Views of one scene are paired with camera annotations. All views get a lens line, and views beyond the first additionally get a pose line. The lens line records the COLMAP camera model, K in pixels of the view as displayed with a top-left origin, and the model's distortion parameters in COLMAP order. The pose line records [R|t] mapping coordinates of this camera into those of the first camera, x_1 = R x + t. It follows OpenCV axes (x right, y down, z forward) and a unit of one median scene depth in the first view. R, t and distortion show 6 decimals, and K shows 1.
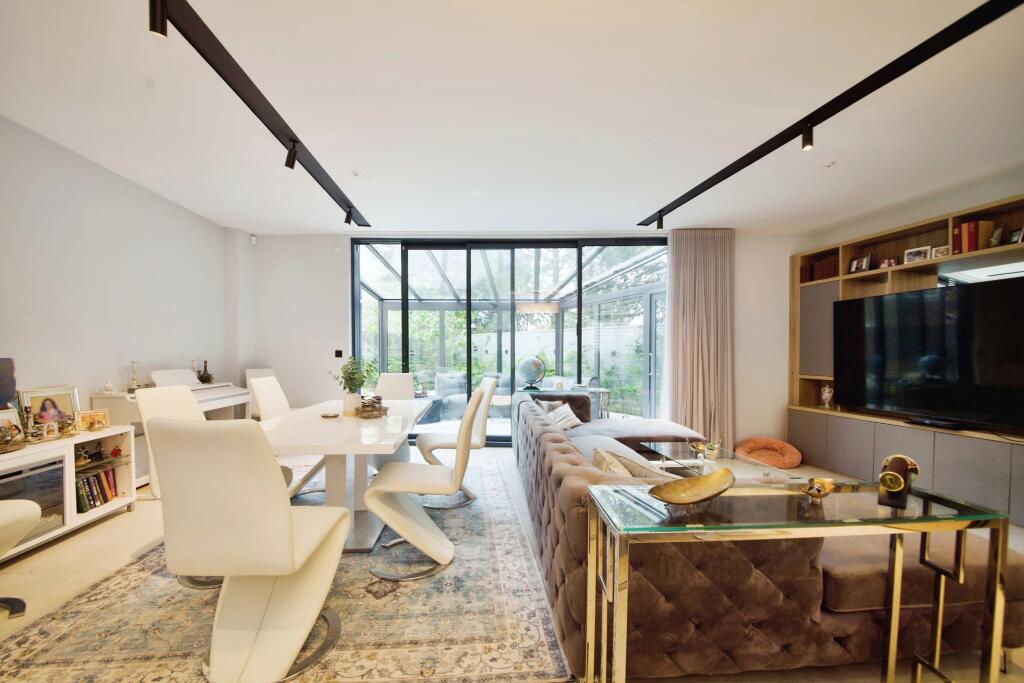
lens RADIAL K [[357.9, 0, 512.1], [0, 357.9, 367.0], [0, 0, 1]] dist [0.000920, 0.000018]
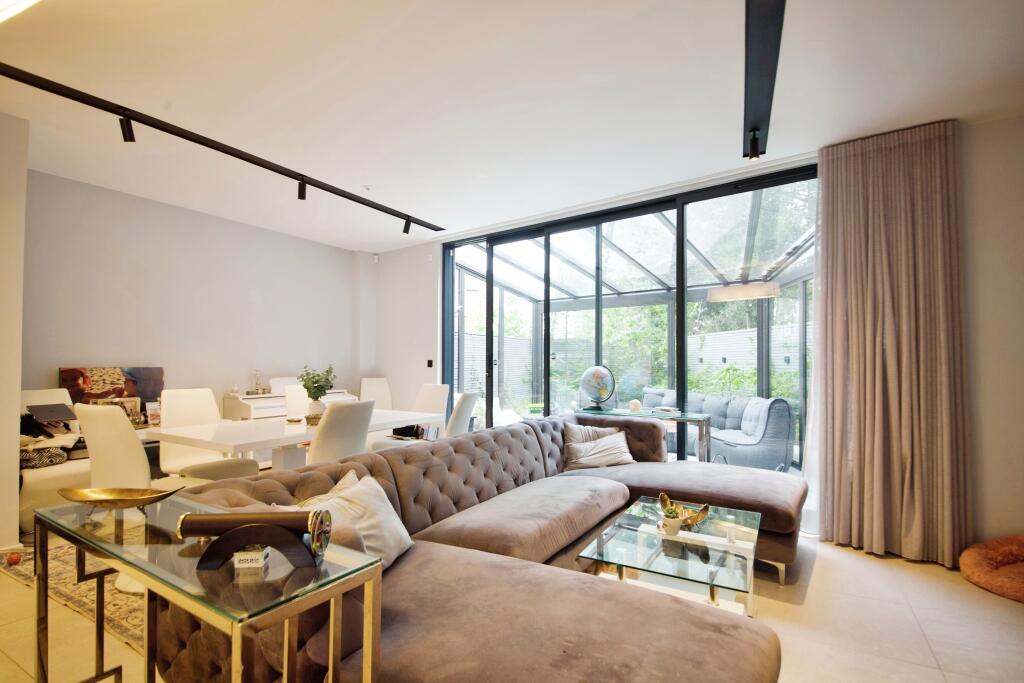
lens RADIAL K [[468.4, 0, 511.8], [0, 468.4, 360.8], [0, 0, 1]] dist [-0.001129, -0.000093]
pose [[0.823676, -0.008120, -0.567002, 0.450630], [-0.014633, 0.999260, -0.035566, -0.003273], [0.566872, 0.037592, 0.822948, 0.092736]]
